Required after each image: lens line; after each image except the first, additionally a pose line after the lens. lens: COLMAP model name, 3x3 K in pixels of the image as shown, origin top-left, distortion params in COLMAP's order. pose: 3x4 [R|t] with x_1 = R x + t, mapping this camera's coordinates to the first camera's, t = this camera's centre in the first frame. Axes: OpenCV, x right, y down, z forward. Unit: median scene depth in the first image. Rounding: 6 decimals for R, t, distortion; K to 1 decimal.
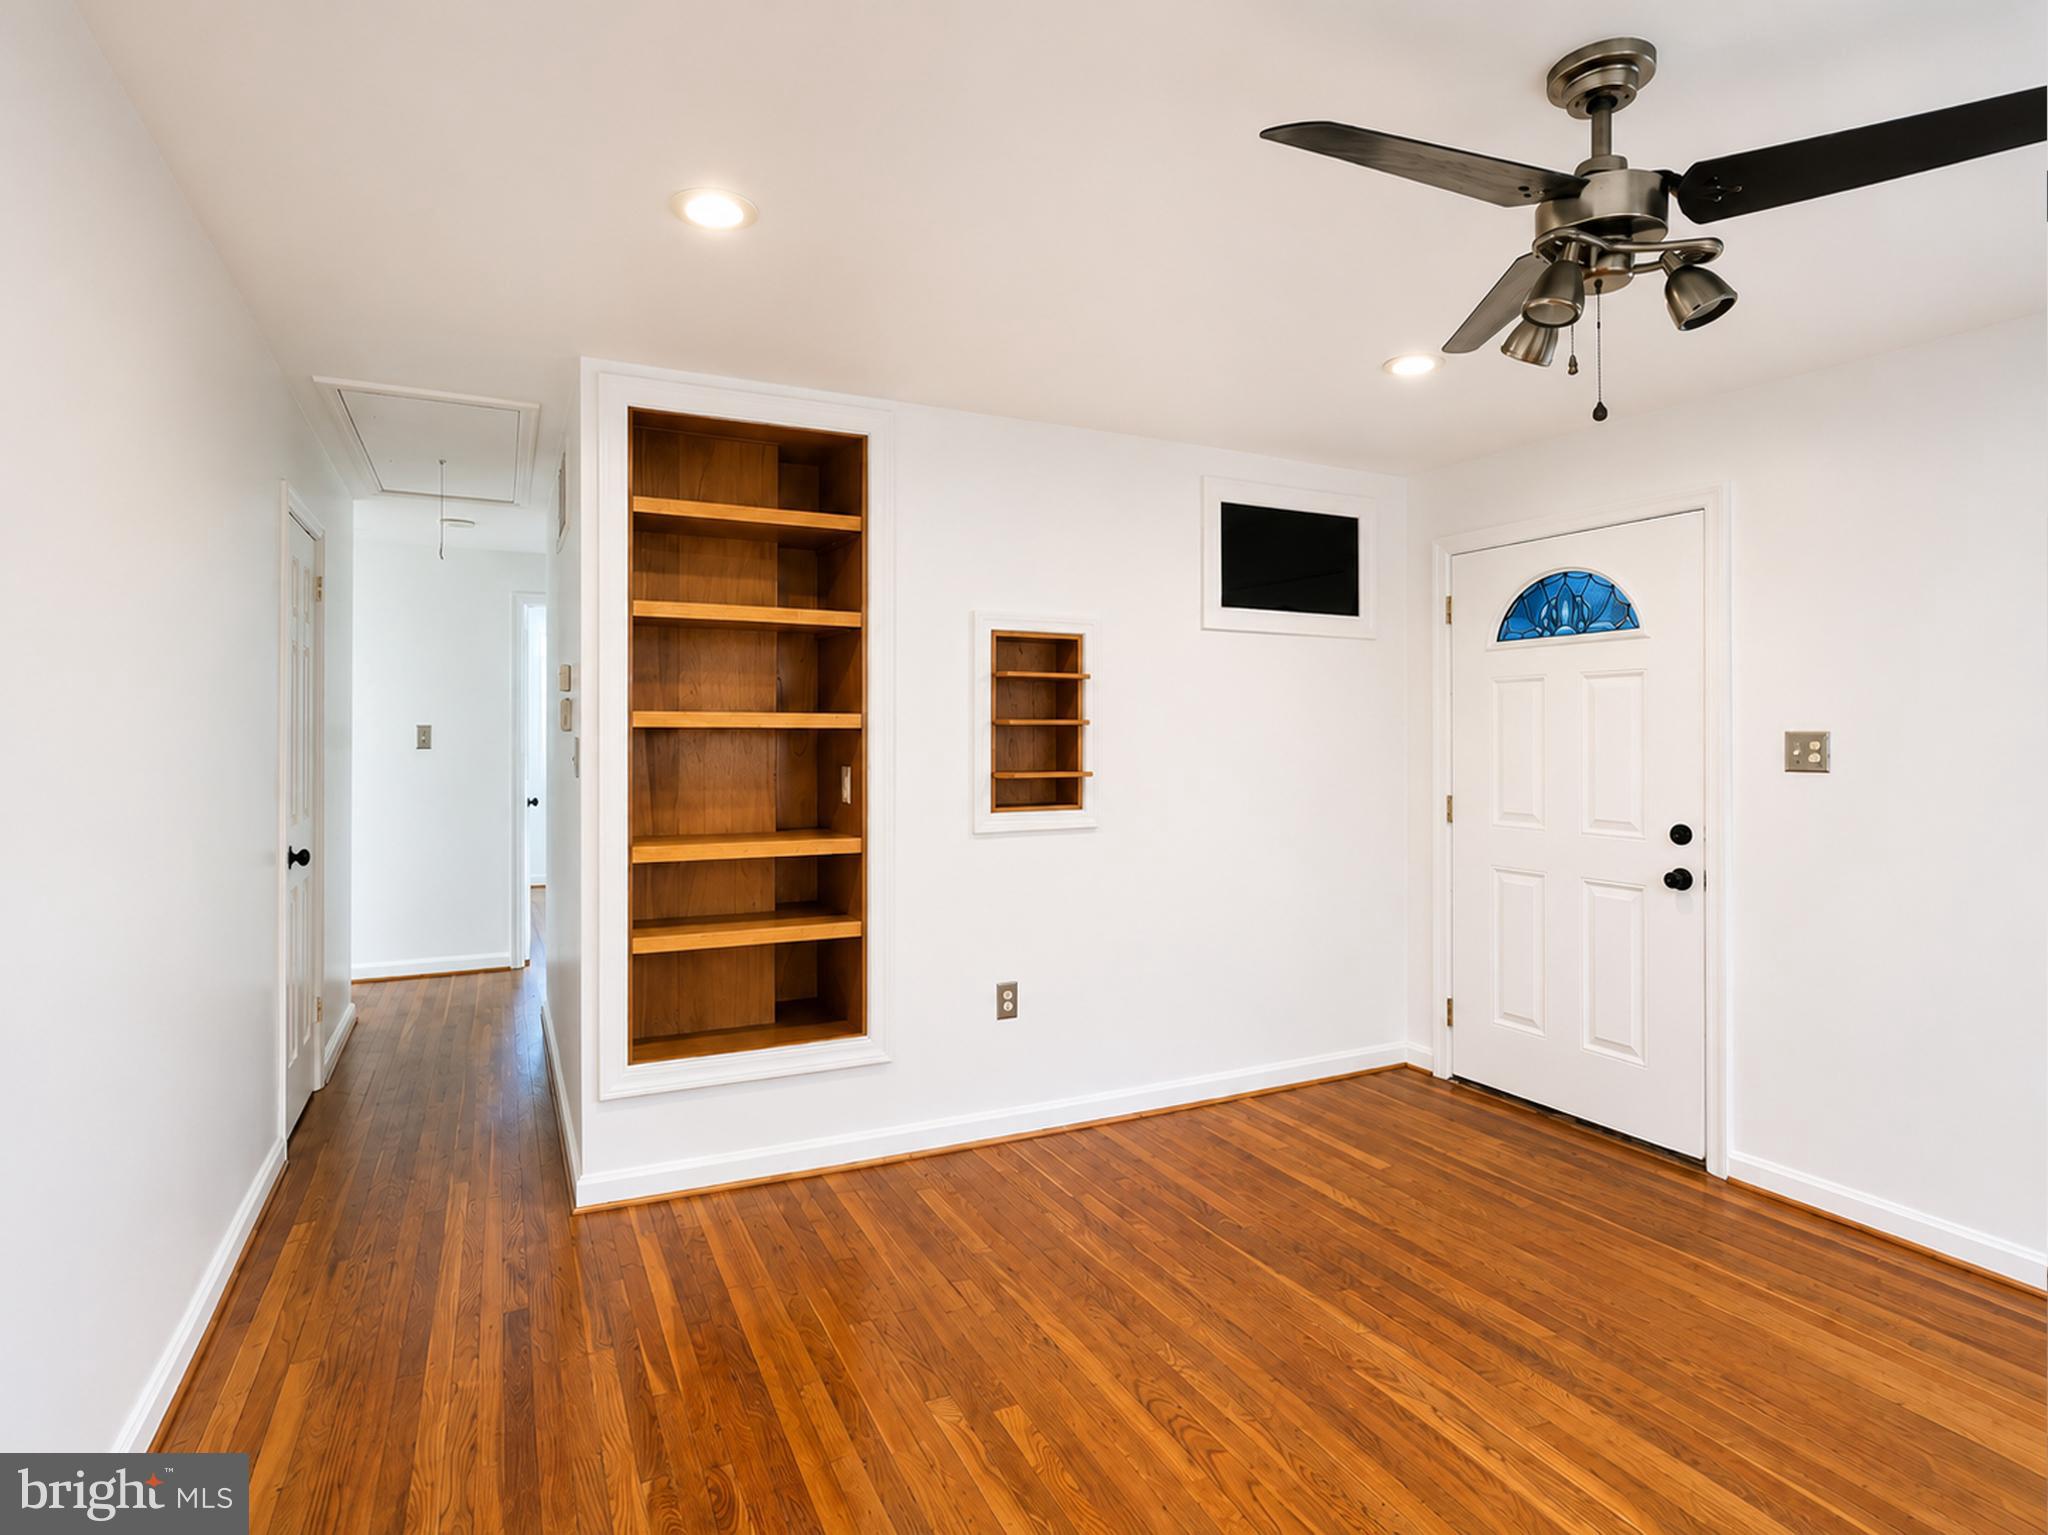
lens RADIAL K [[835.9, 0, 1019.1], [0, 835.9, 770.7], [0, 0, 1]] dist [-0.000096, 0.000298]
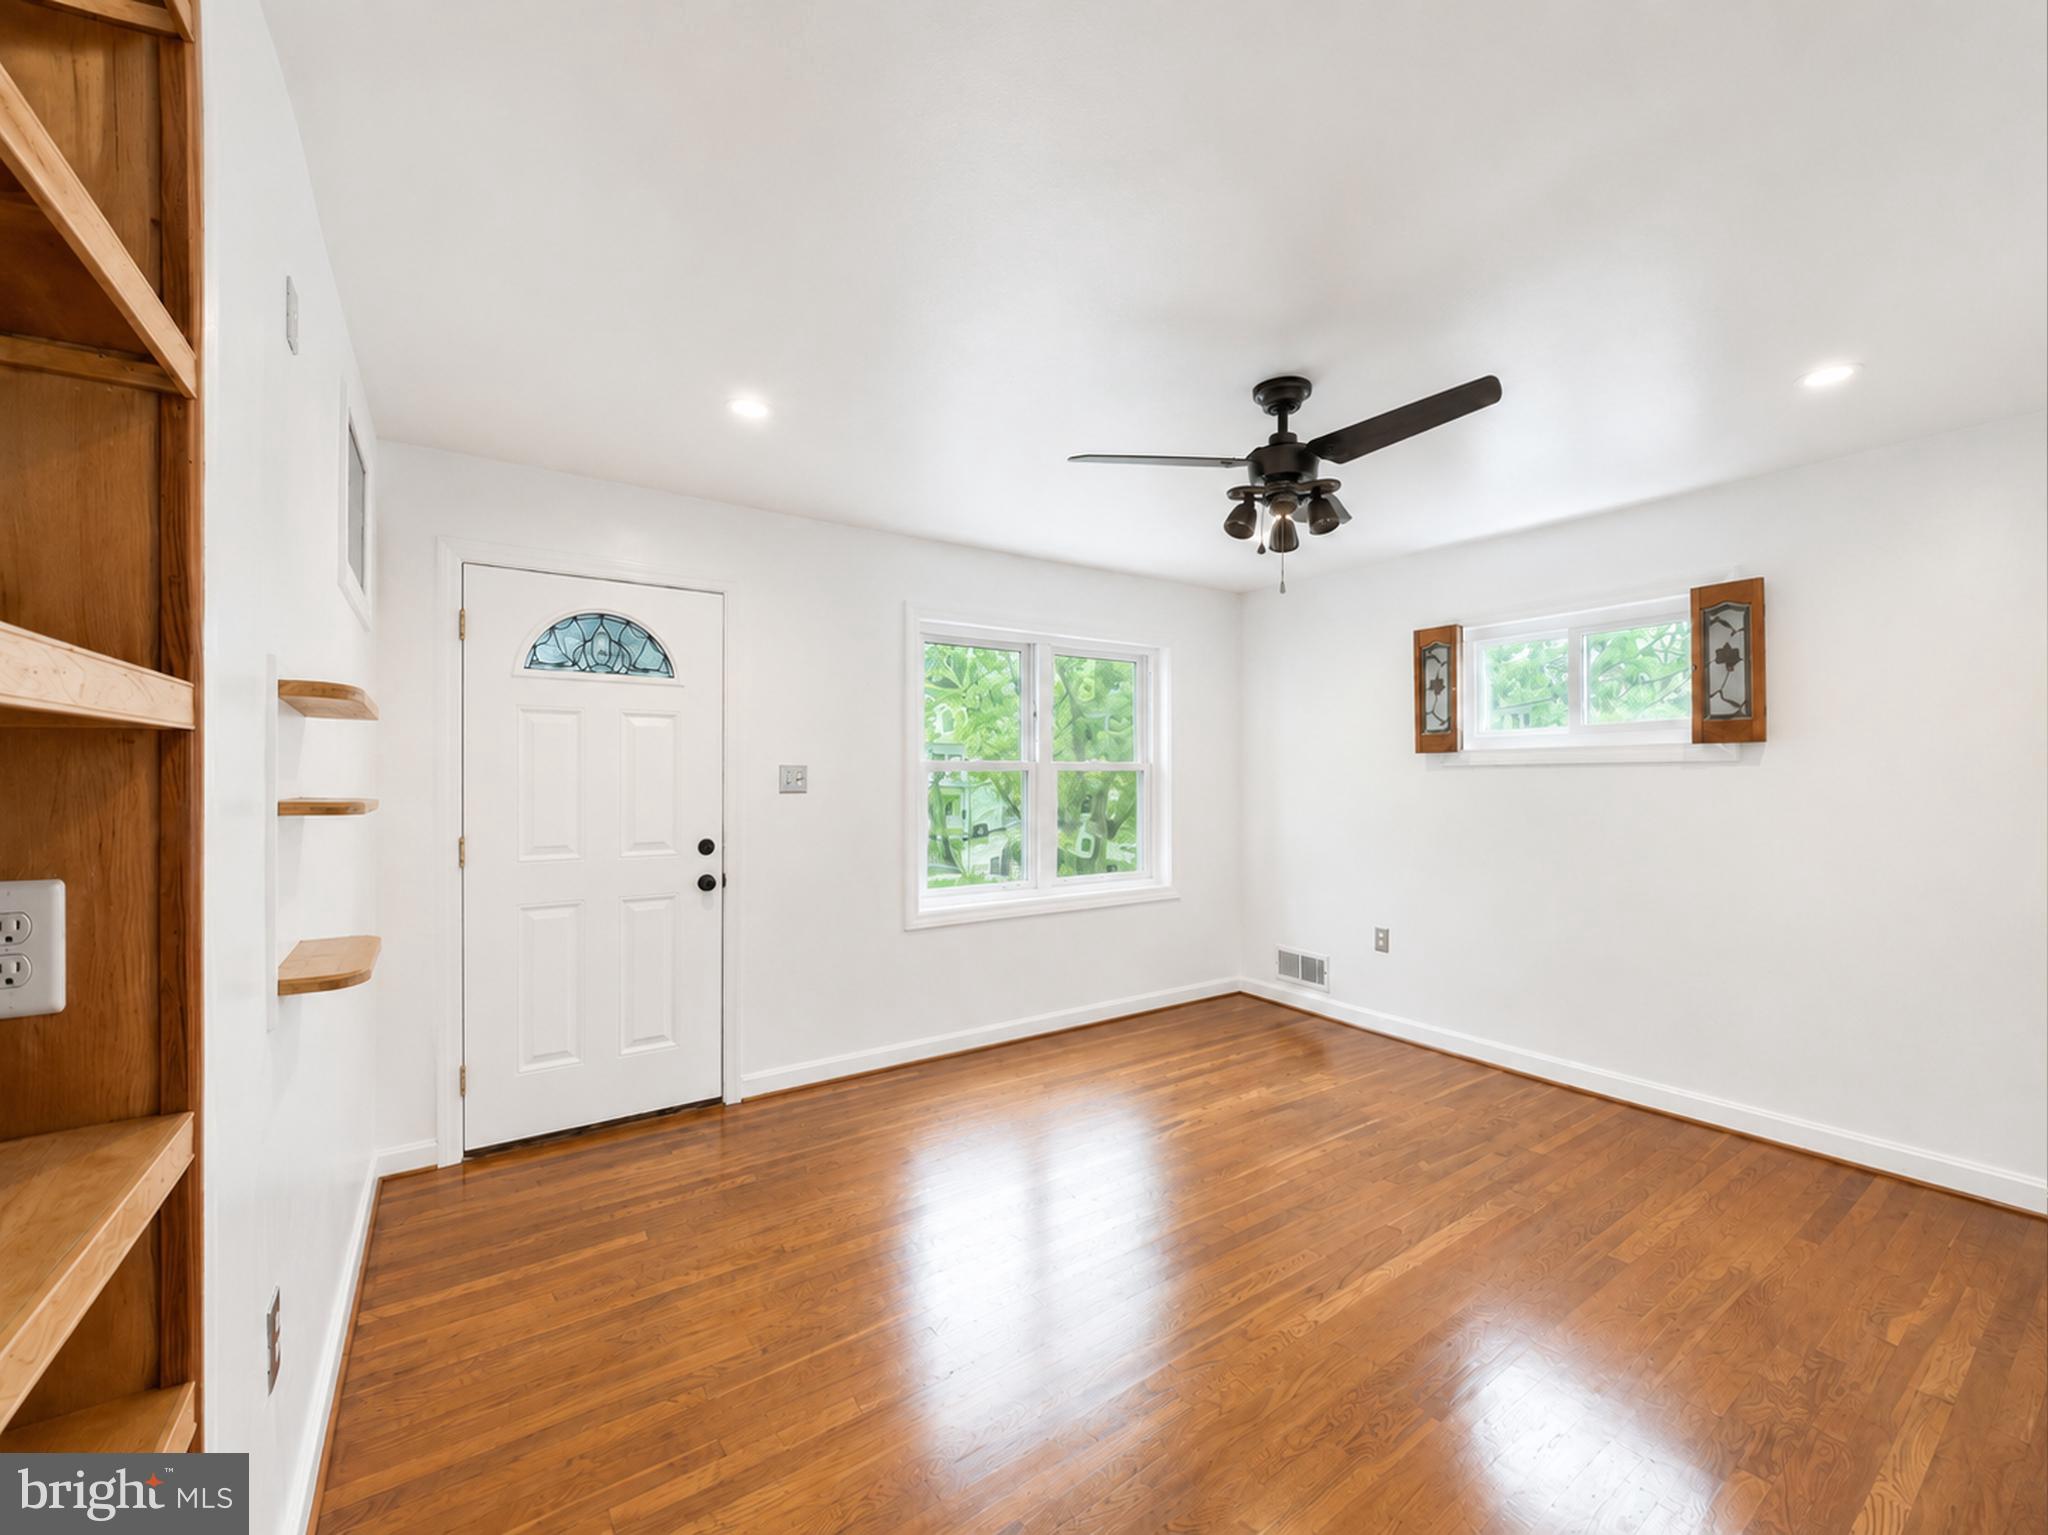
lens RADIAL K [[820.0, 0, 1026.4], [0, 820.0, 781.9], [0, 0, 1]] dist [-0.001201, -0.000027]
pose [[-0.042403, -0.014996, 0.998988, -0.442660], [0.024163, 0.999580, 0.016031, -0.028386], [-0.998808, 0.024818, -0.042023, 0.550858]]
